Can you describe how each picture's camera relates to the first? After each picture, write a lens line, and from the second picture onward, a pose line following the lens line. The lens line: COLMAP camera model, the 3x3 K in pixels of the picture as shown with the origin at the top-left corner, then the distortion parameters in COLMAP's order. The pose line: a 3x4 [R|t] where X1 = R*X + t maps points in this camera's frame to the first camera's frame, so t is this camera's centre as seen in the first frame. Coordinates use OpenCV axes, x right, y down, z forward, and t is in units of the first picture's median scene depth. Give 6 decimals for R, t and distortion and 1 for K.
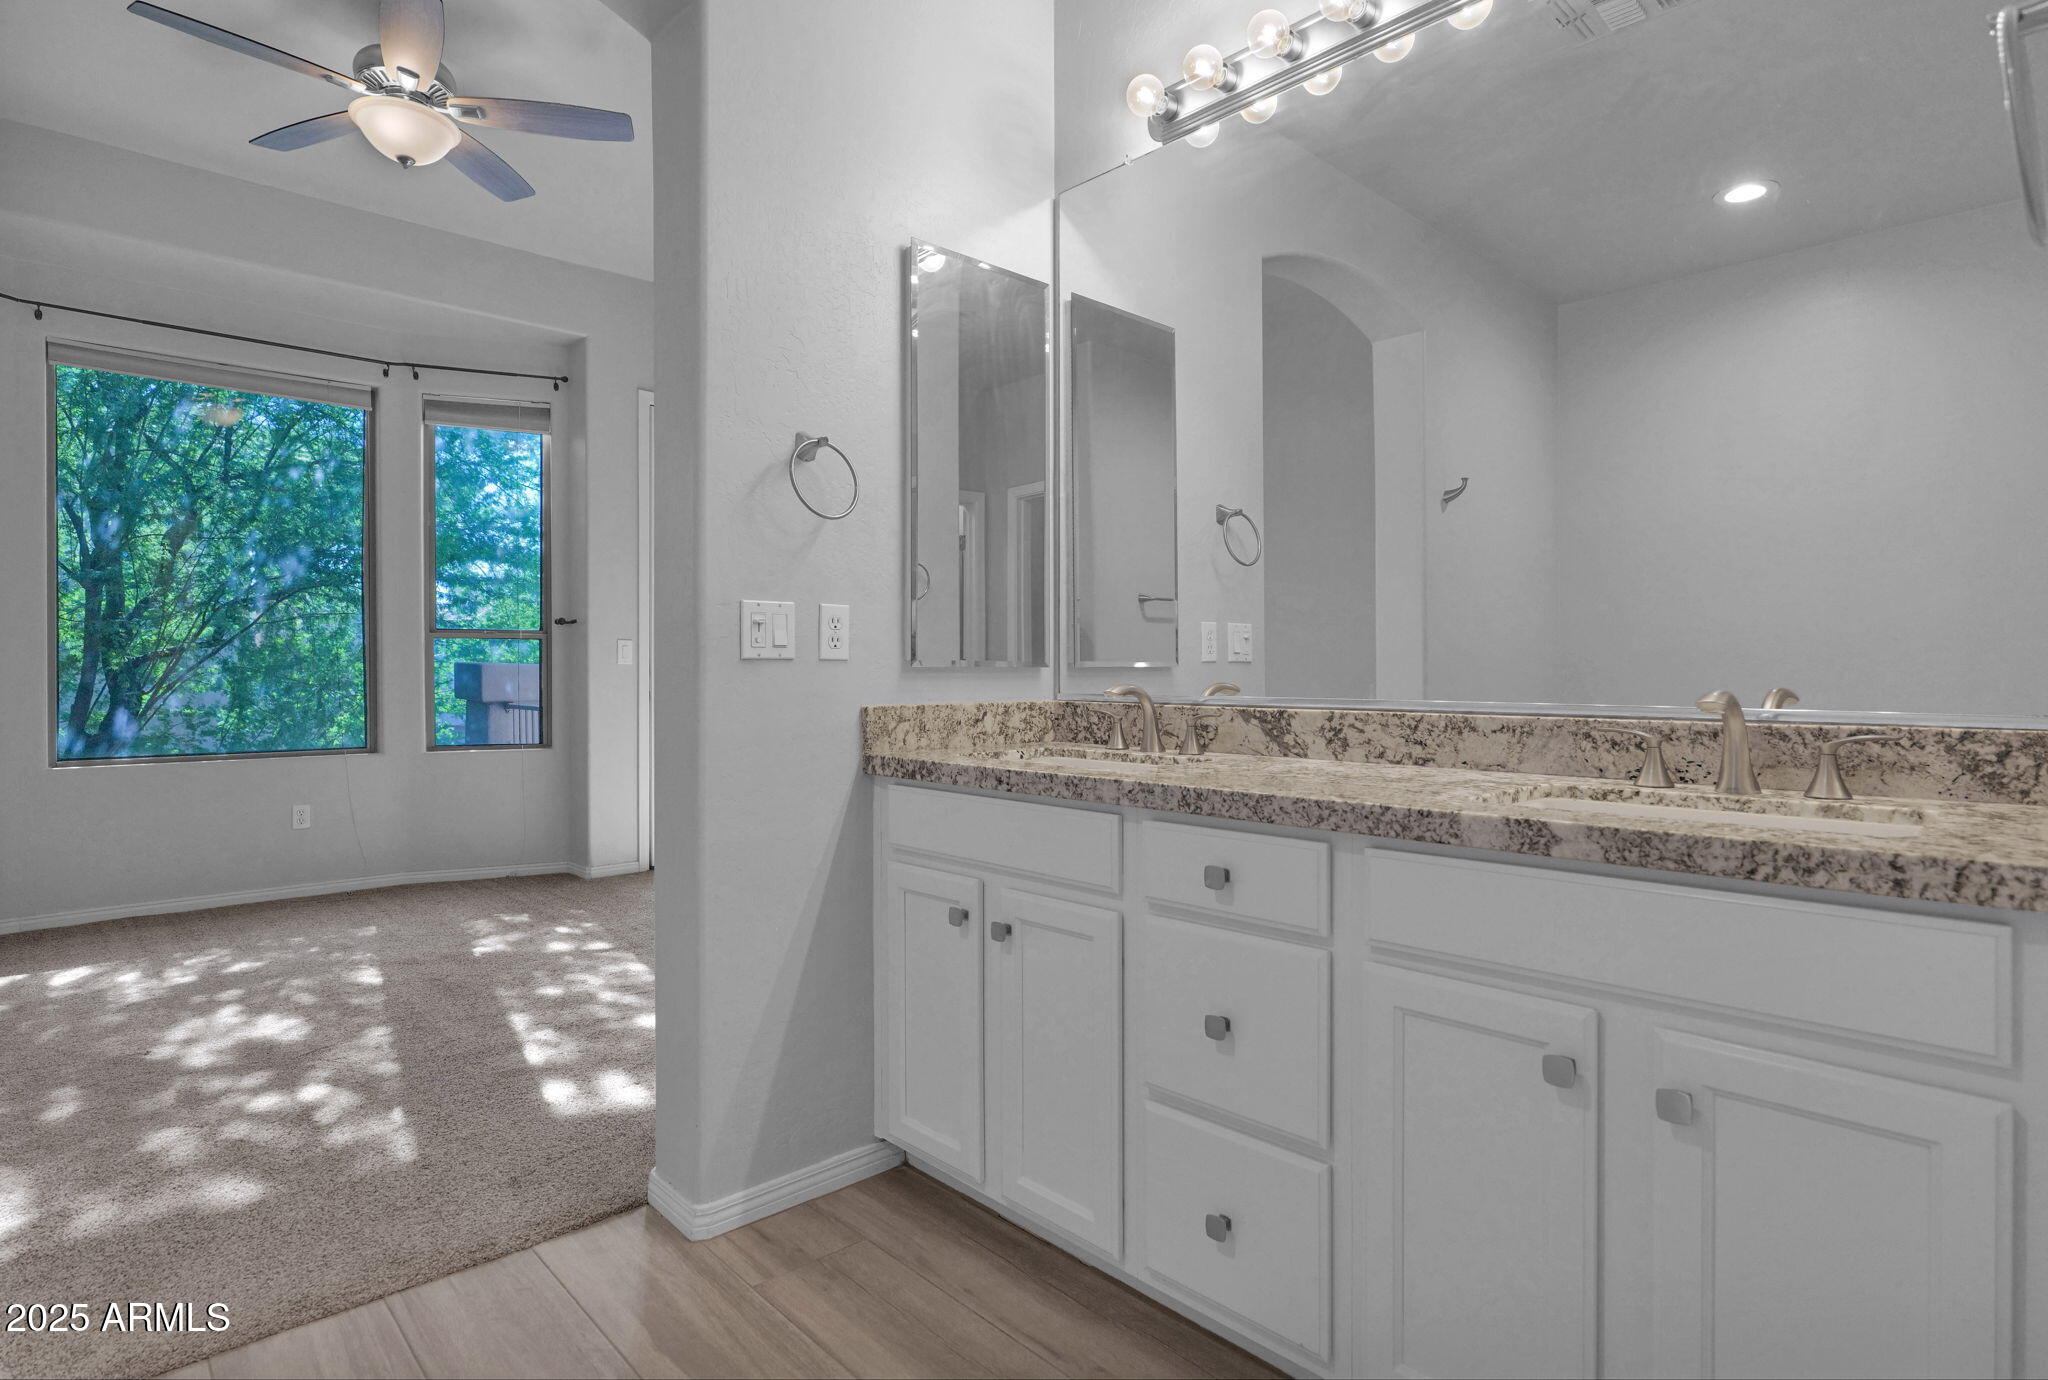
lens RADIAL K [[1048.7, 0, 1010.2], [0, 1048.7, 681.9], [0, 0, 1]] dist [0.002206, -0.000663]
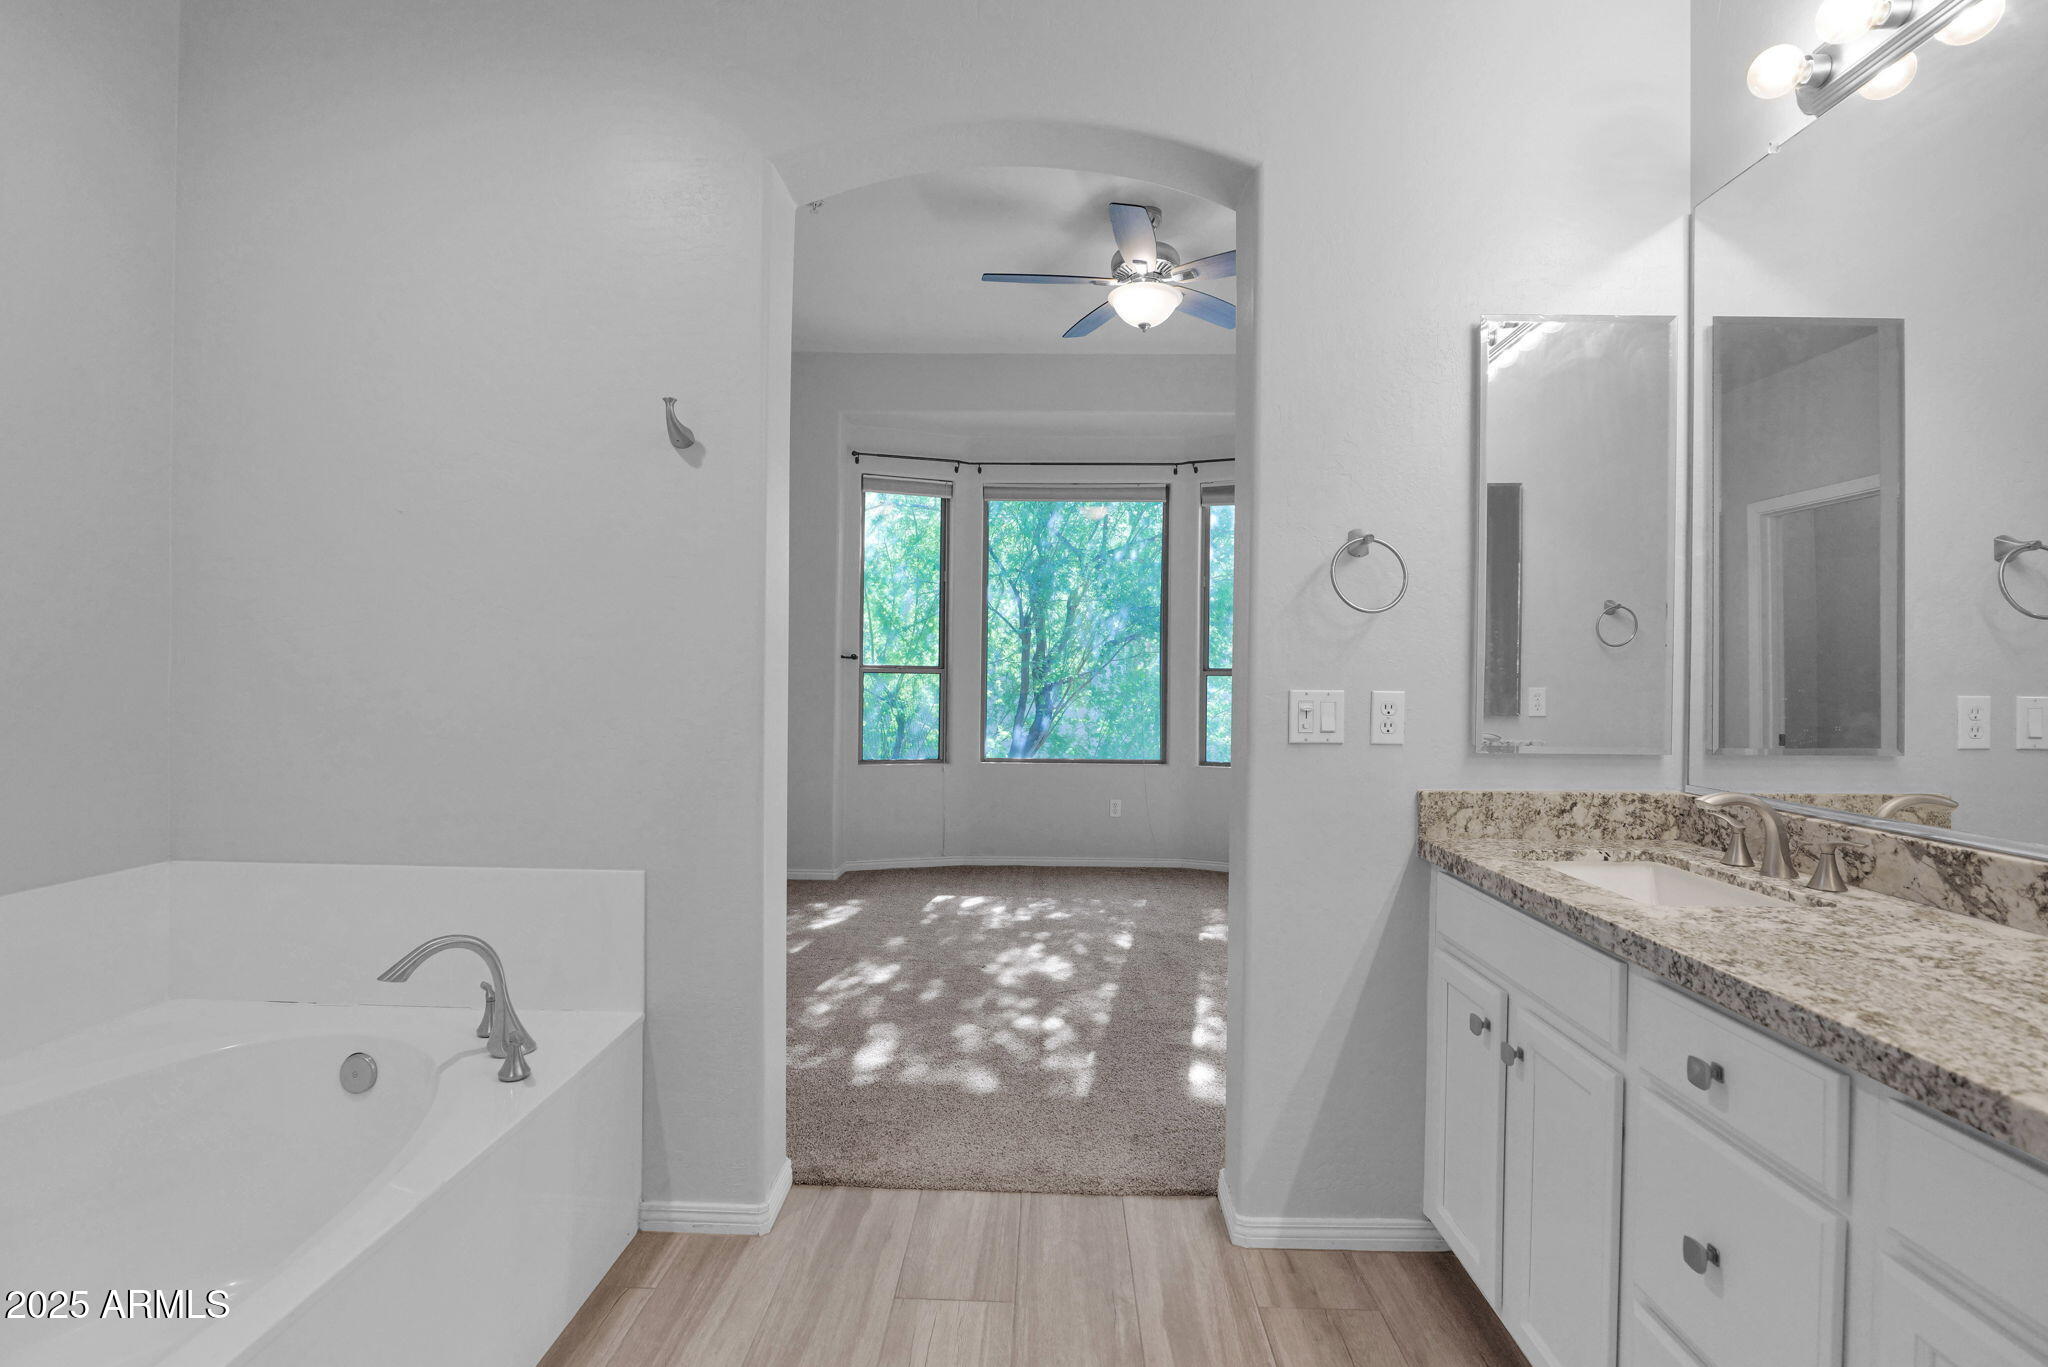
lens RADIAL K [[951.9, 0, 1031.7], [0, 951.9, 688.0], [0, 0, 1]] dist [-0.021960, 0.005427]
pose [[0.721697, 0.014581, -0.692055, 0.214693], [-0.014982, 0.999873, 0.005442, -0.072311], [0.692047, 0.006441, 0.721824, 0.074882]]
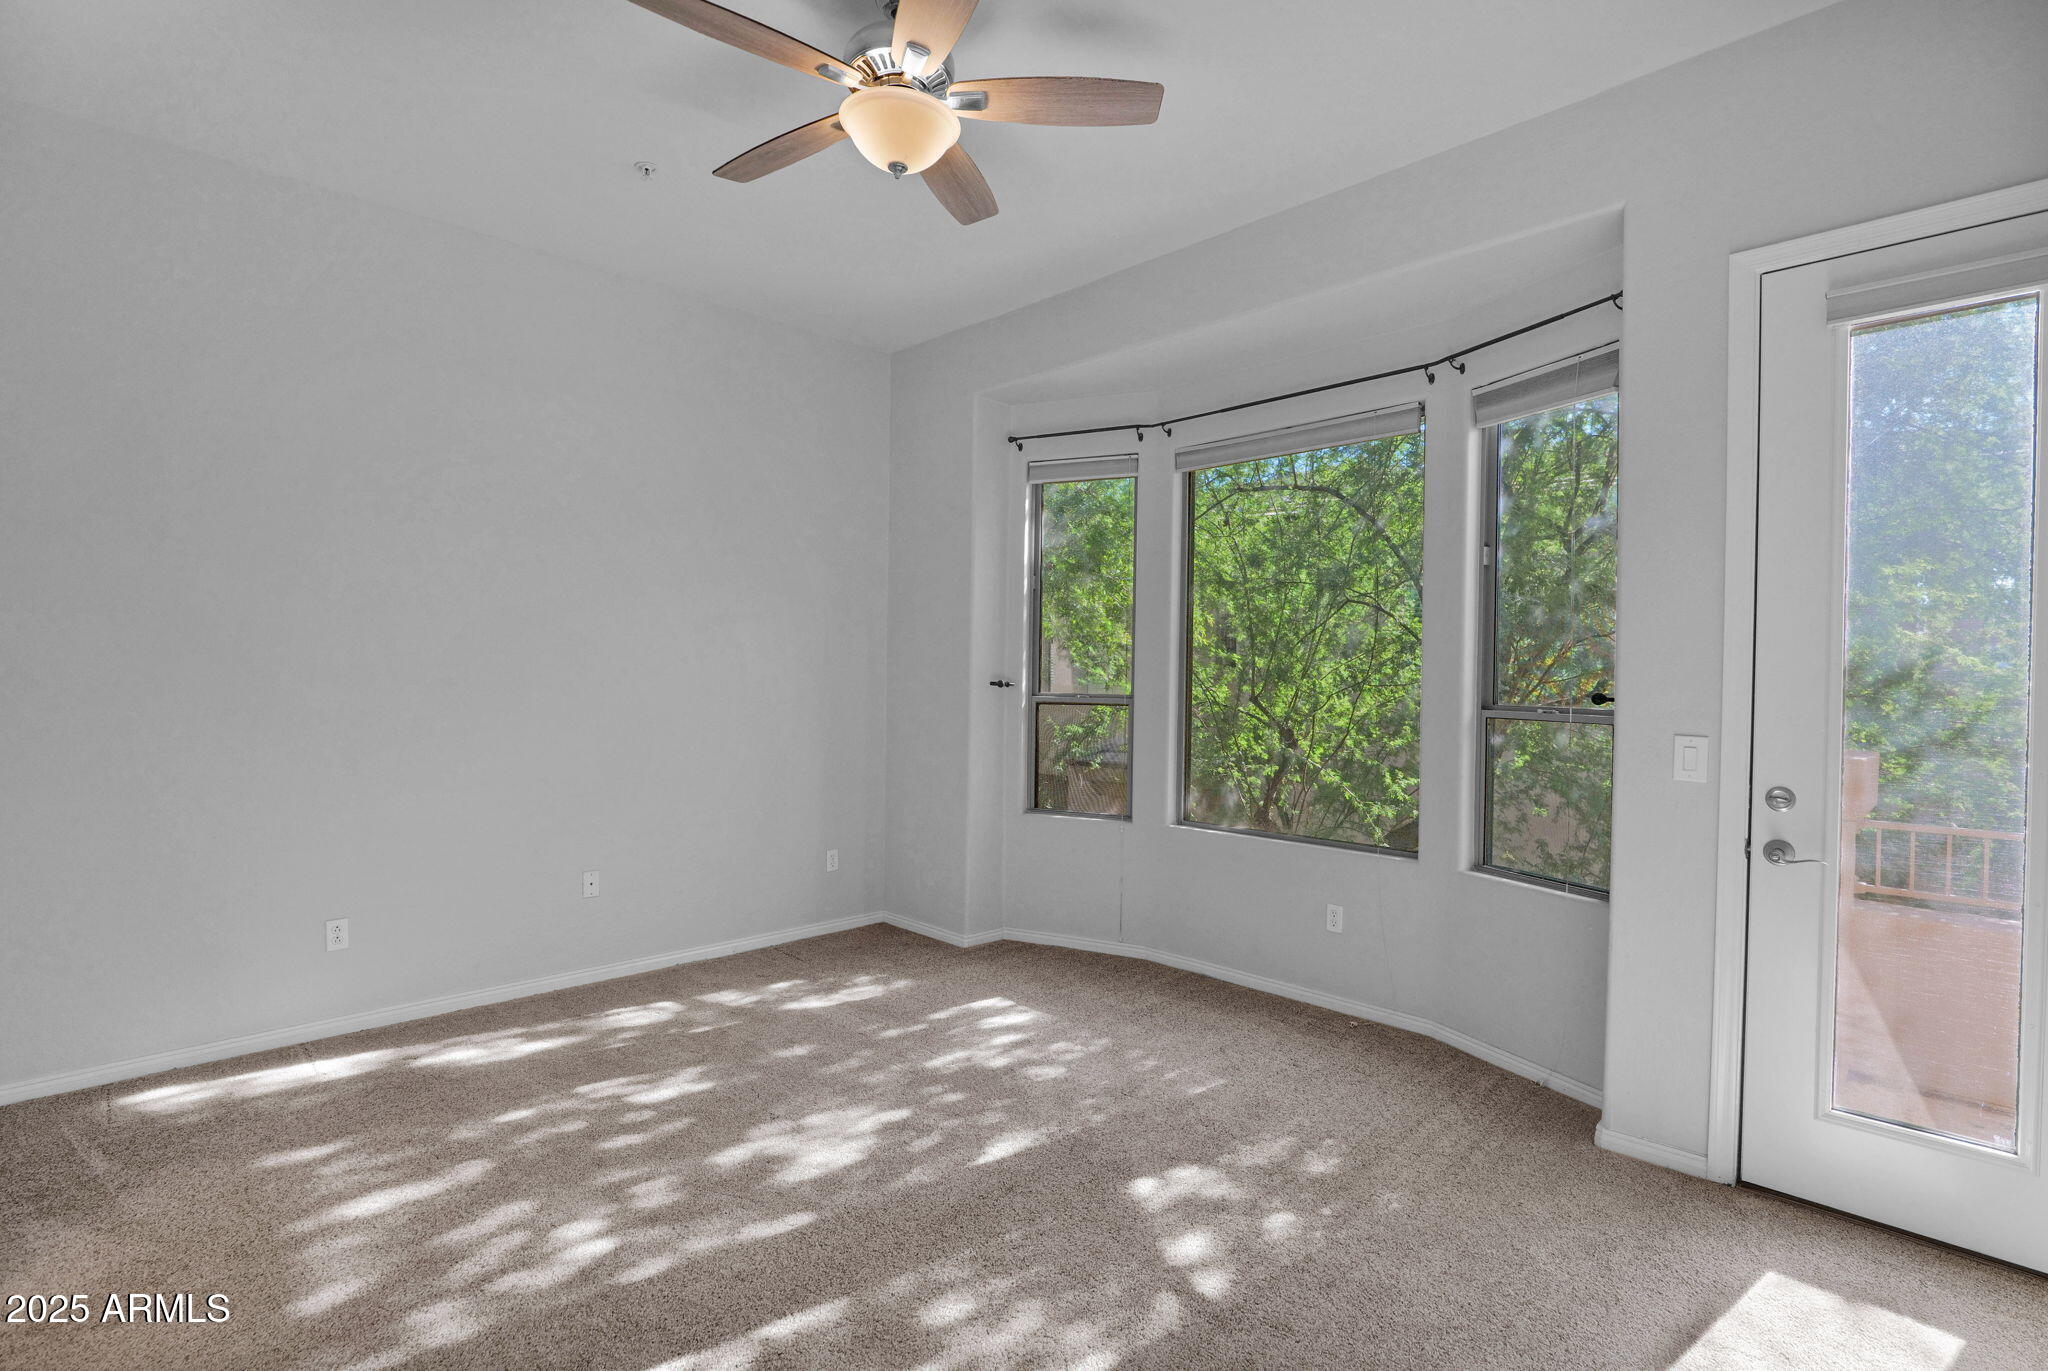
lens RADIAL K [[951.9, 0, 1025.4], [0, 951.9, 682.3], [0, 0, 1]] dist [-0.021960, 0.005427]
pose [[0.041828, 0.008110, -0.999092, 0.227183], [-0.020462, 0.999764, 0.007258, -0.155016], [0.998915, 0.020139, 0.041984, 1.561593]]
